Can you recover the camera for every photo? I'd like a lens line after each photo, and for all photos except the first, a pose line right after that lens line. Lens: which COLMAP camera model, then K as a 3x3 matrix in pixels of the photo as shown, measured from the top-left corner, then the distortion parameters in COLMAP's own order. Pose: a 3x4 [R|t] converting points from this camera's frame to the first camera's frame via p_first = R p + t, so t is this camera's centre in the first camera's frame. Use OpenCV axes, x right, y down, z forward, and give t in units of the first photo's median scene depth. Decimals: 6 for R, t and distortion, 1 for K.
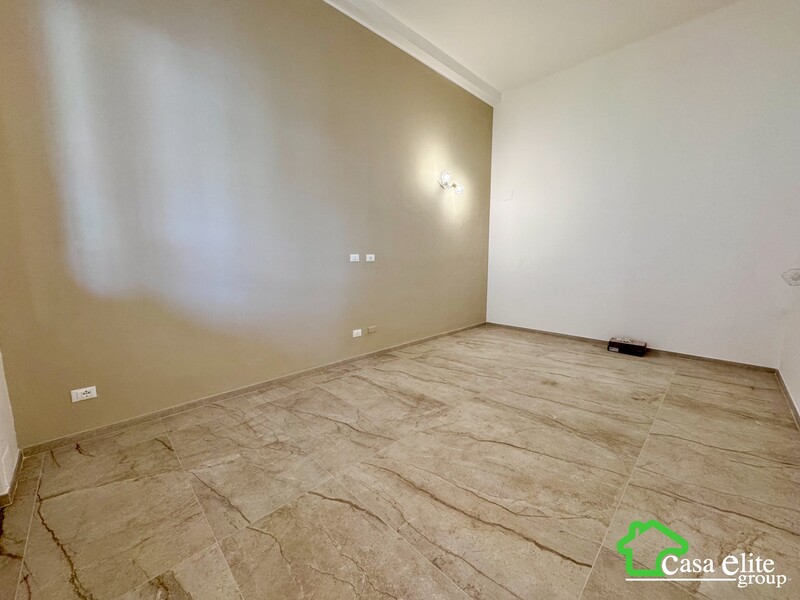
lens RADIAL K [[317.5, 0, 400.8], [0, 317.5, 299.1], [0, 0, 1]] dist [-0.002339, -0.000152]
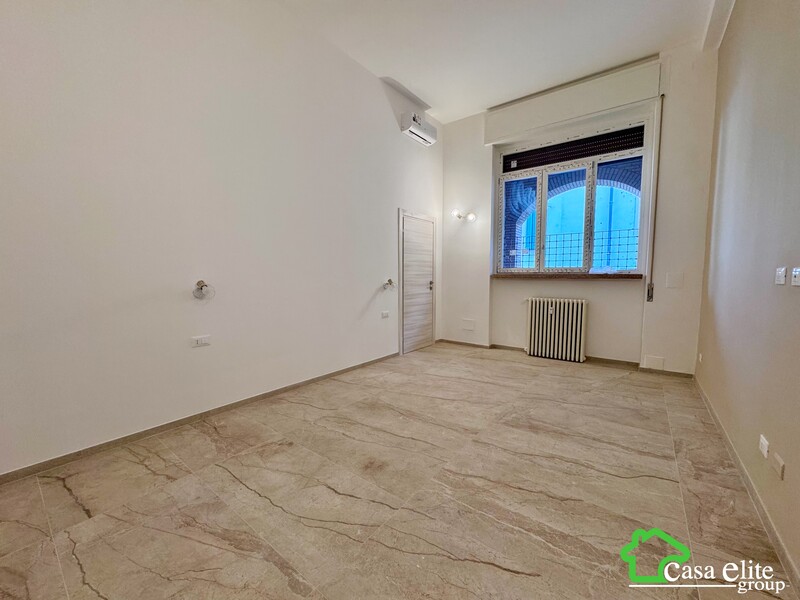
lens RADIAL K [[317.5, 0, 400.8], [0, 317.5, 299.1], [0, 0, 1]] dist [-0.002339, -0.000152]
pose [[-0.990260, 0.012091, -0.138706, 0.571048], [-0.017273, 0.977858, 0.208556, -0.237123], [0.138156, 0.208921, -0.968125, 1.784263]]
